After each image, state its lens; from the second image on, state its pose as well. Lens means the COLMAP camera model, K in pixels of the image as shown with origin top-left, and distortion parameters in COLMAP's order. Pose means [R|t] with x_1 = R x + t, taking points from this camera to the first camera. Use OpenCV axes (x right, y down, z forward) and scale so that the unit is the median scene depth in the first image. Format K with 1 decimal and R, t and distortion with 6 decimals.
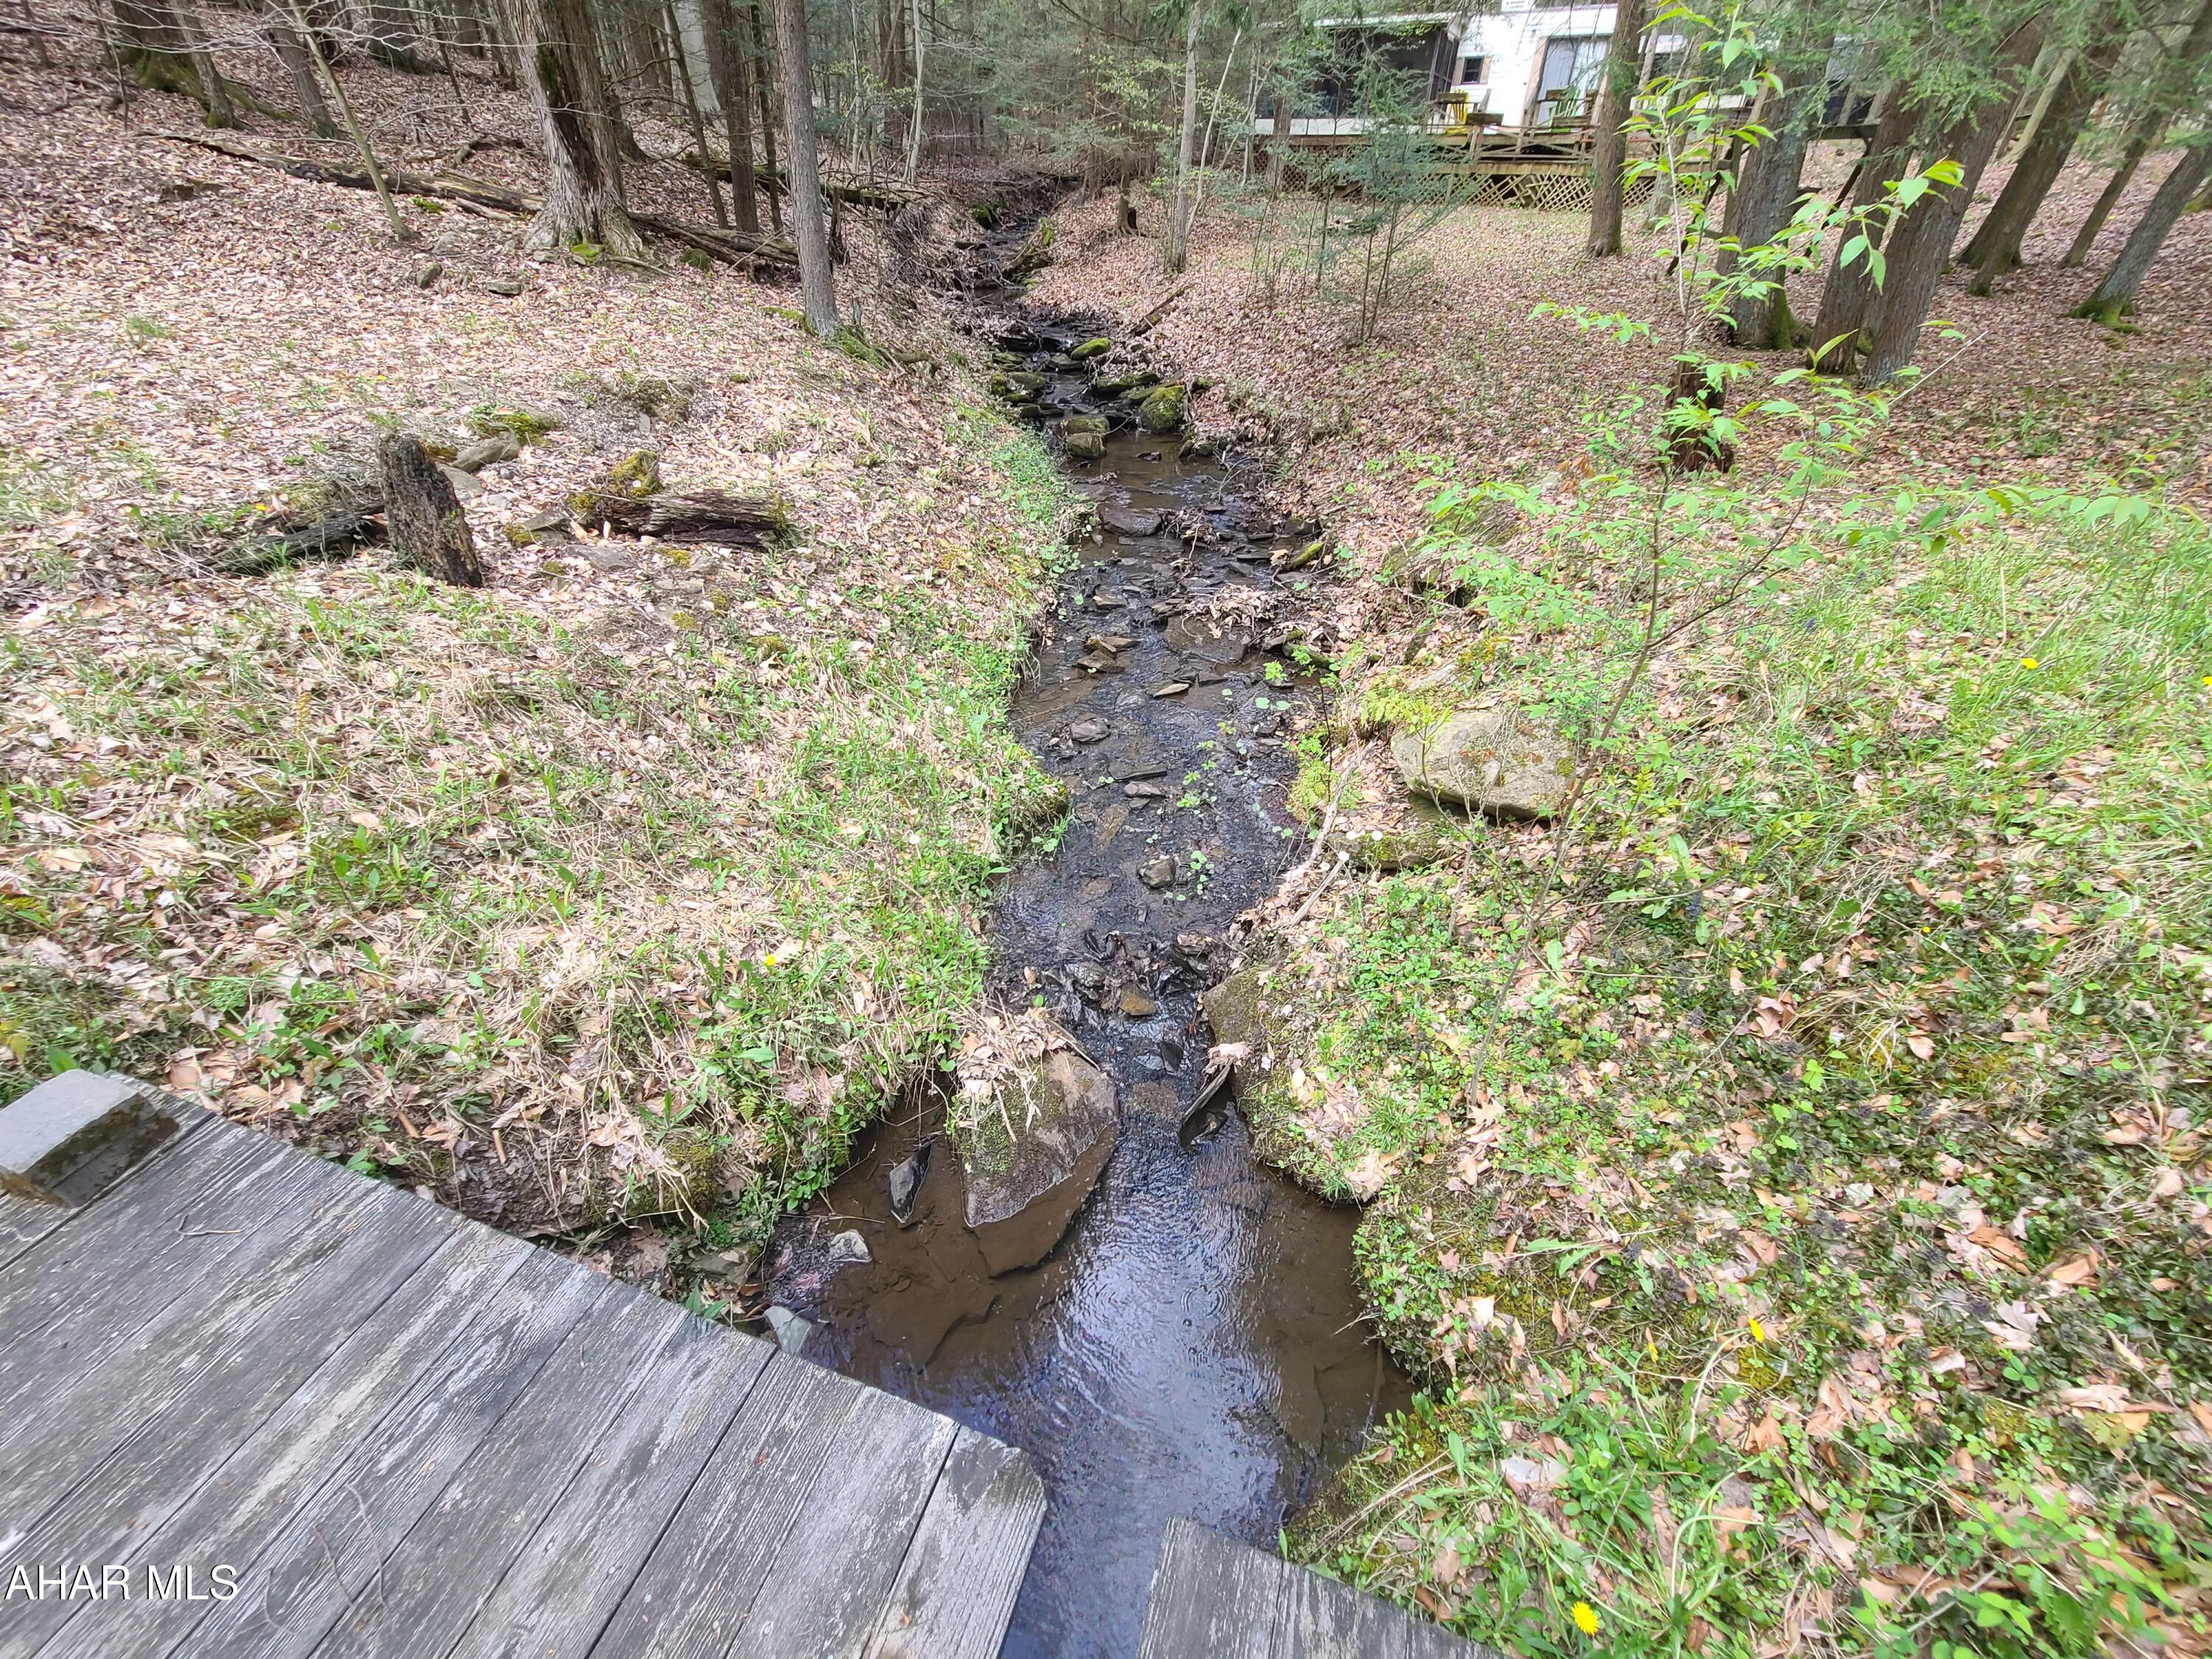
lens RADIAL K [[912.8, 0, 1106.0], [0, 912.8, 829.5], [0, 0, 1]] dist [0.009472, -0.004386]
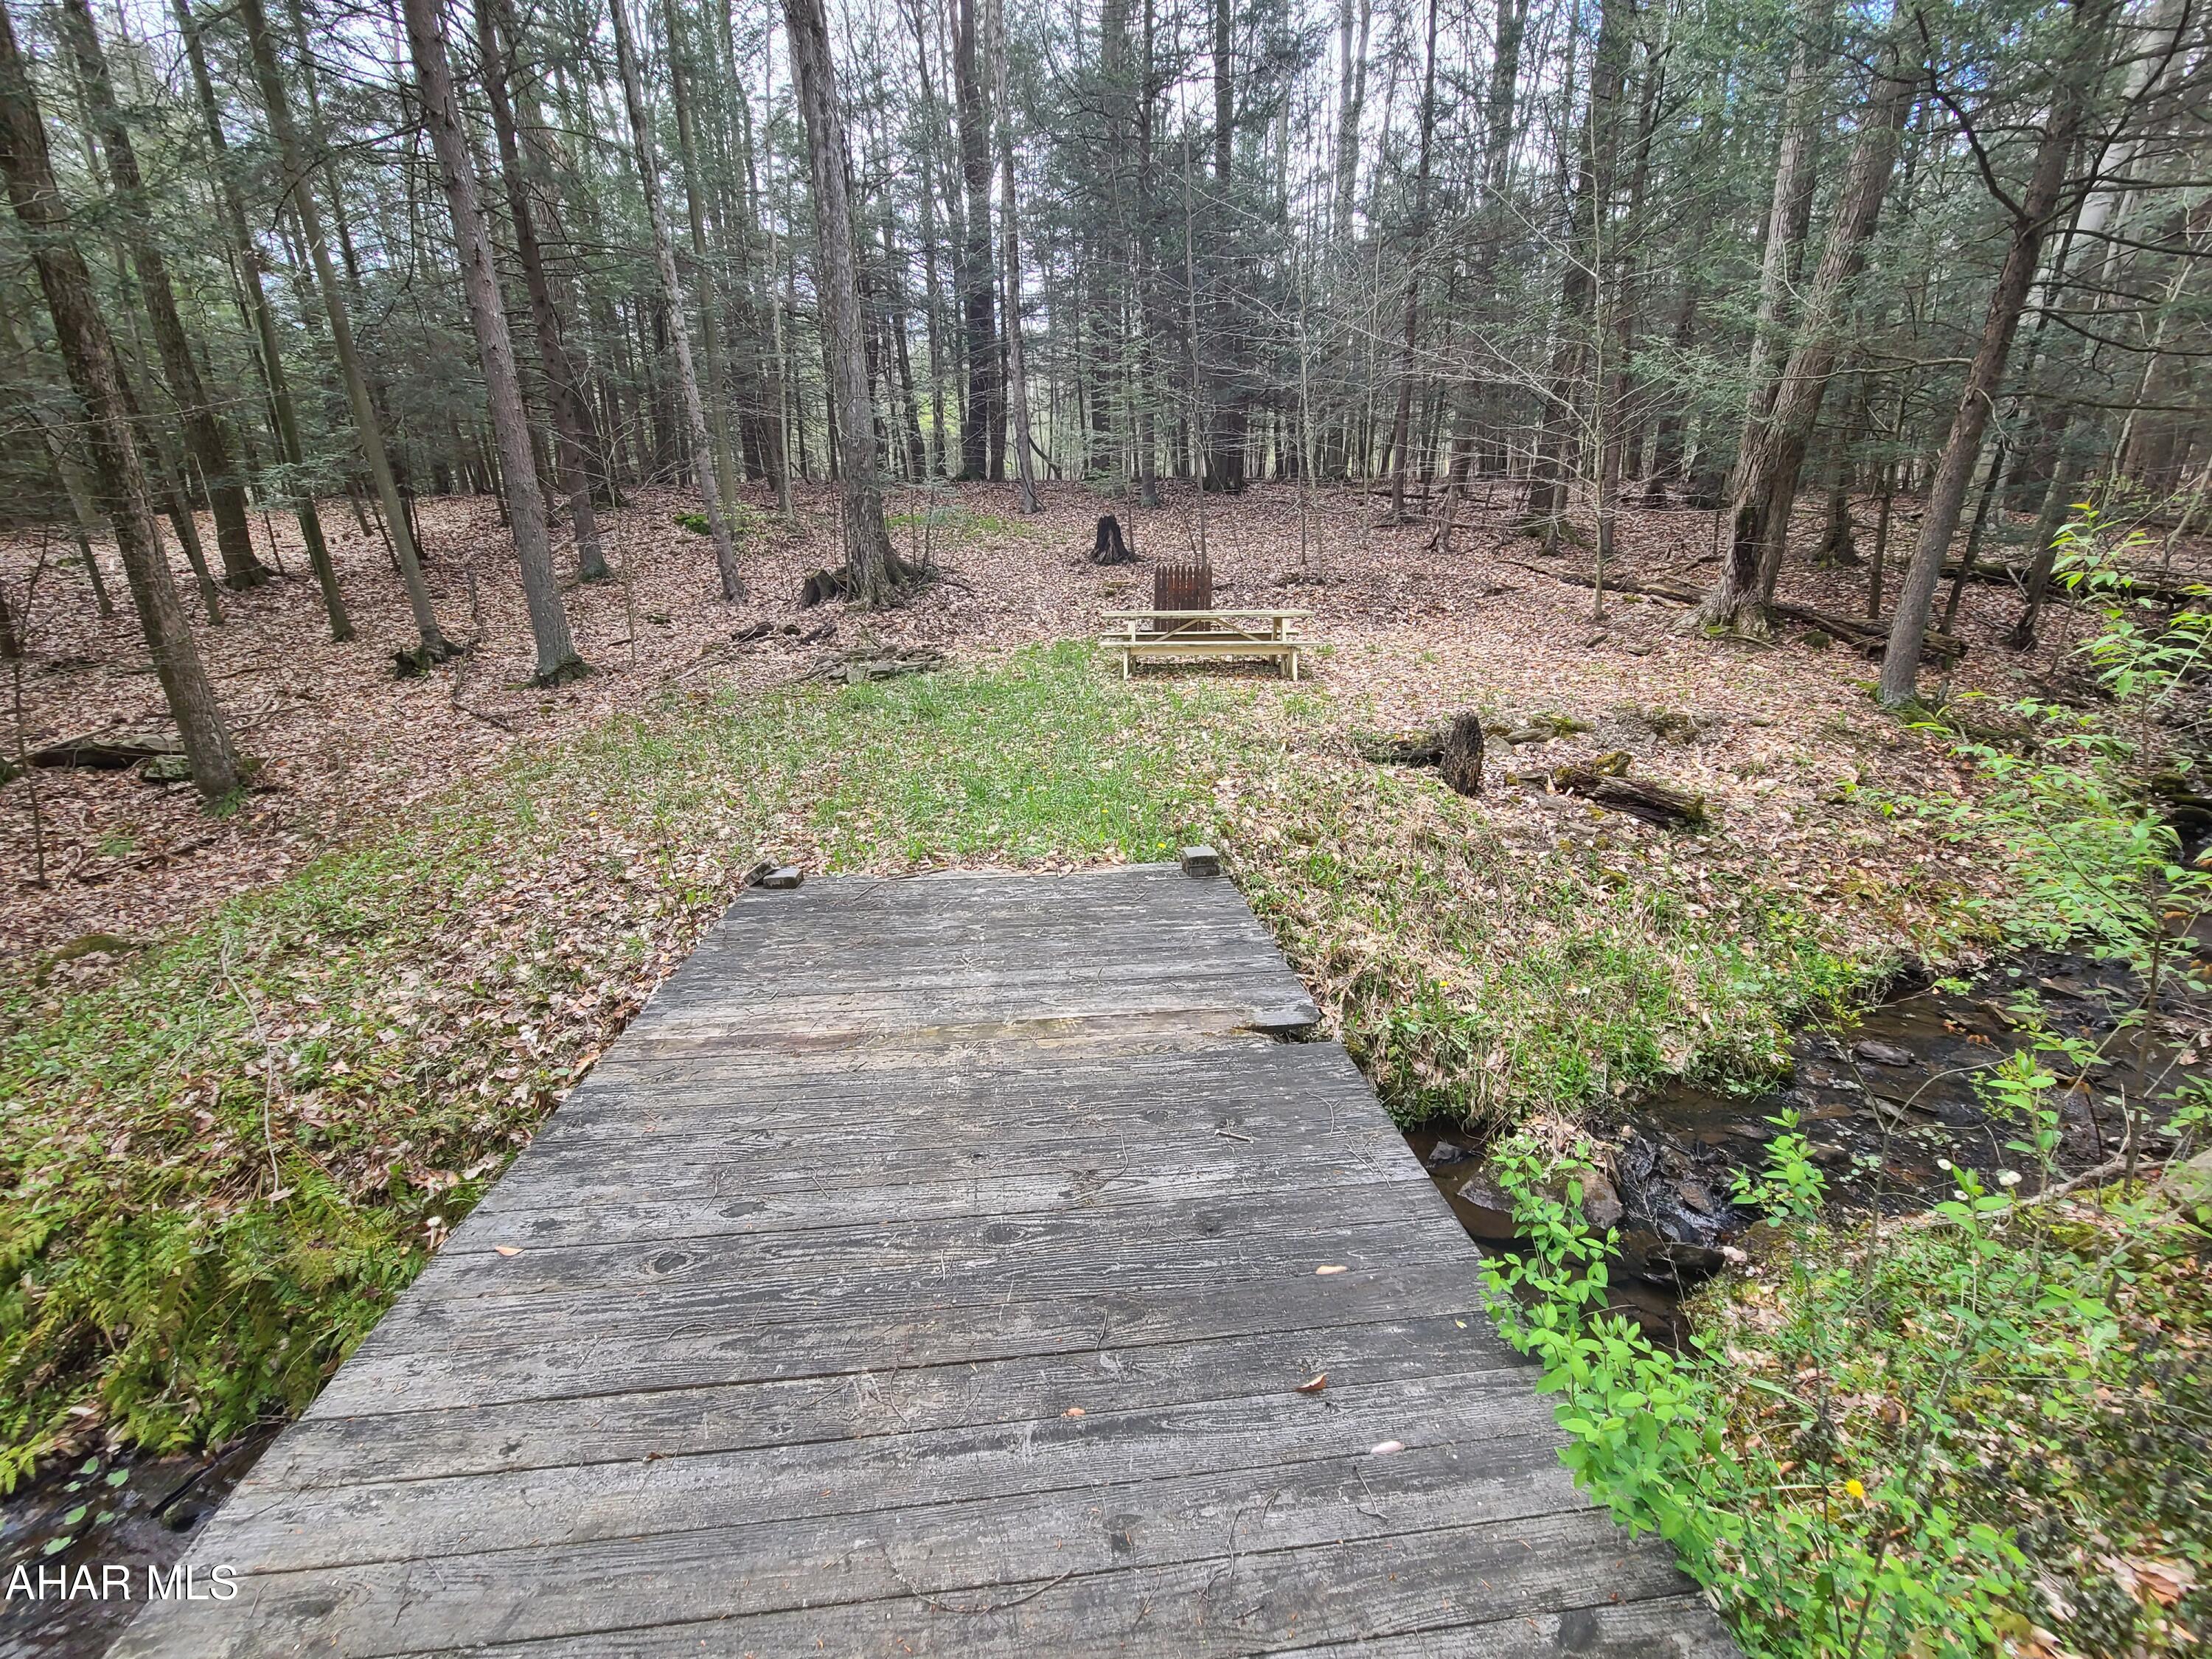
lens RADIAL K [[912.8, 0, 1106.0], [0, 912.8, 829.5], [0, 0, 1]] dist [0.009472, -0.004386]
pose [[0.417605, 0.231556, -0.878629, 0.505829], [-0.510983, 0.859435, -0.016368, 0.149993], [0.751334, 0.455799, 0.477225, -0.276512]]
